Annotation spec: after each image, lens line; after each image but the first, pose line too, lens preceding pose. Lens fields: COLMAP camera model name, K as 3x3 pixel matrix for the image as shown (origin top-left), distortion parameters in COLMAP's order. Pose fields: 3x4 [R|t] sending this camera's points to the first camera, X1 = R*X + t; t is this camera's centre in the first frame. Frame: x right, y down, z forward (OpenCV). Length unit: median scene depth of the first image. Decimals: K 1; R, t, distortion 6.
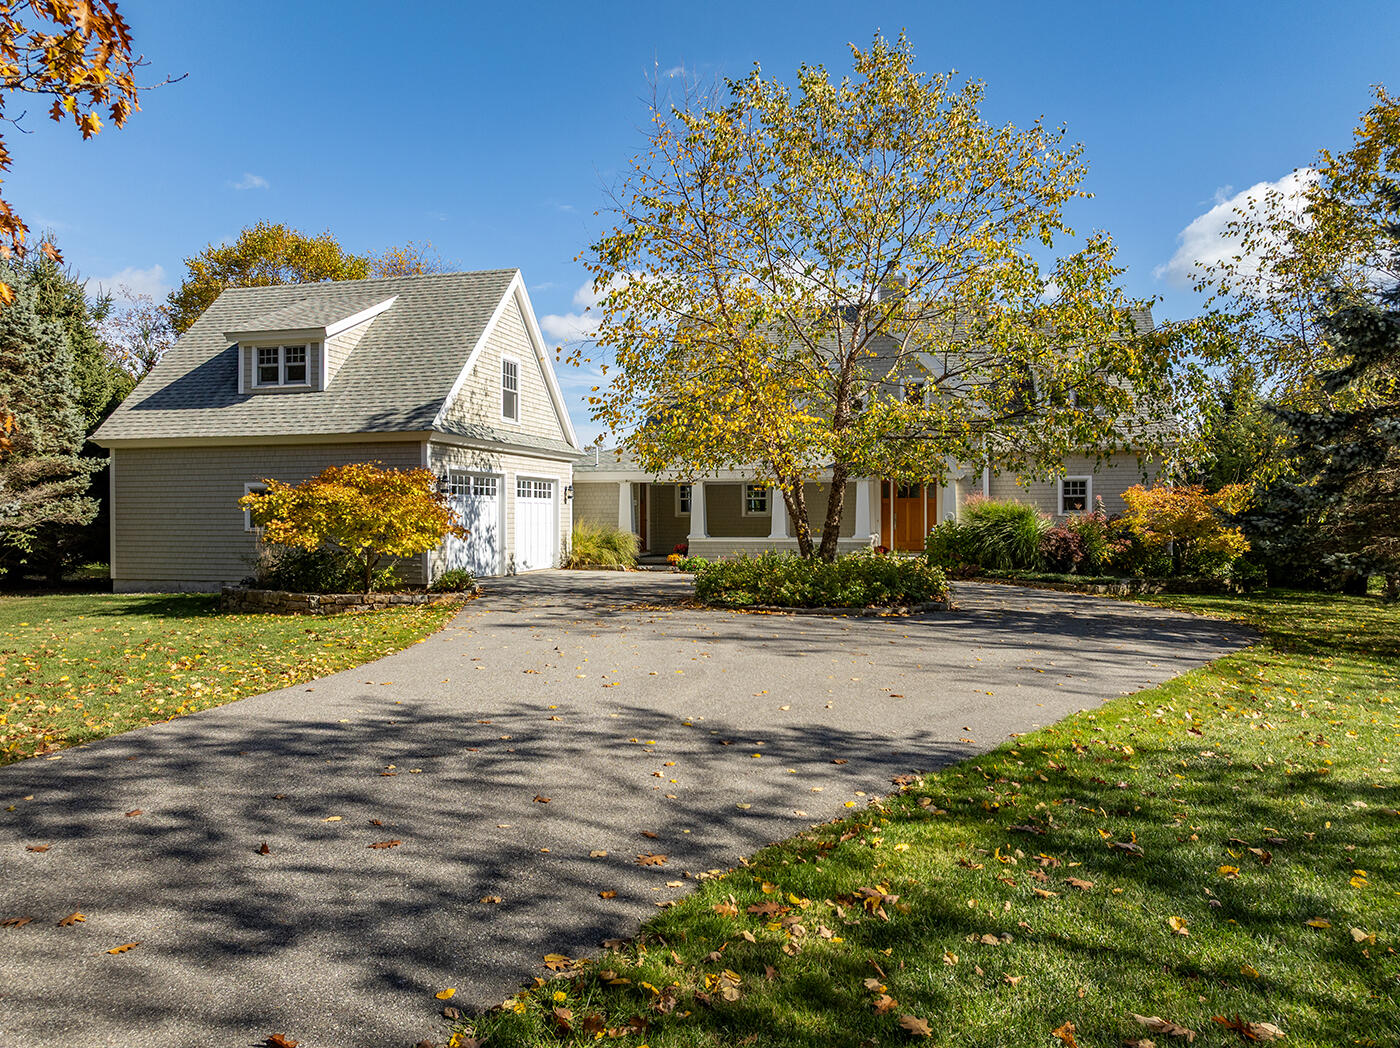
lens RADIAL K [[997.5, 0, 688.2], [0, 997.5, 524.8], [0, 0, 1]] dist [-0.032802, 0.004577]
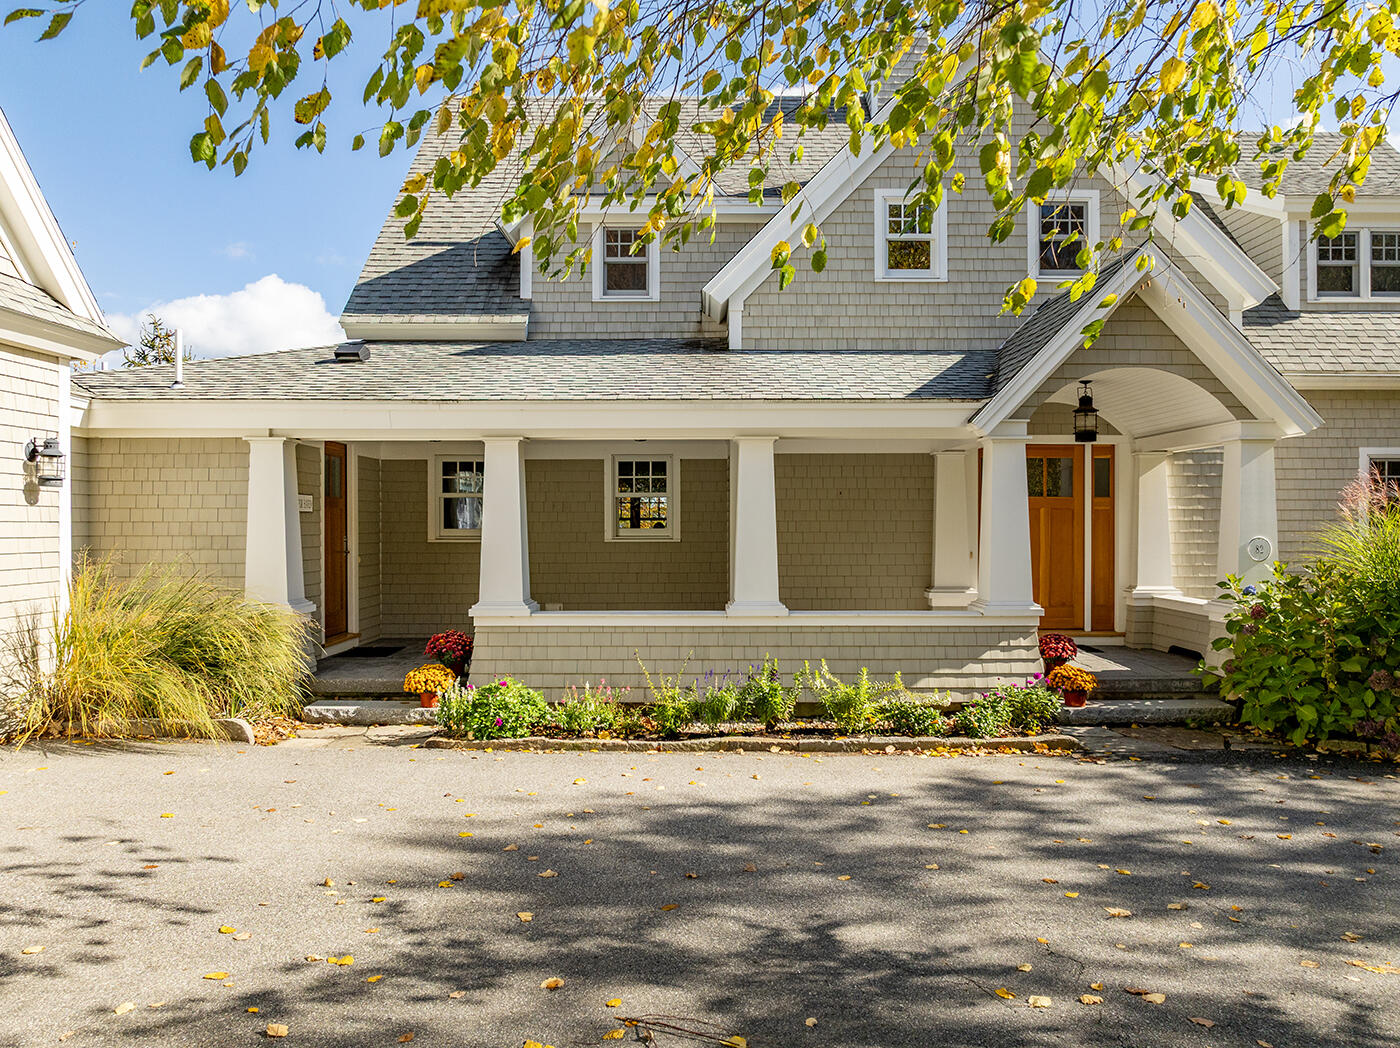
lens RADIAL K [[992.1, 0, 692.6], [0, 992.1, 529.2], [0, 0, 1]] dist [-0.042521, 0.016146]
pose [[0.967509, 0.001847, 0.252830, -0.013811], [-0.001082, 0.999994, -0.003167, -0.014952], [-0.252834, 0.002791, 0.967506, 0.777003]]
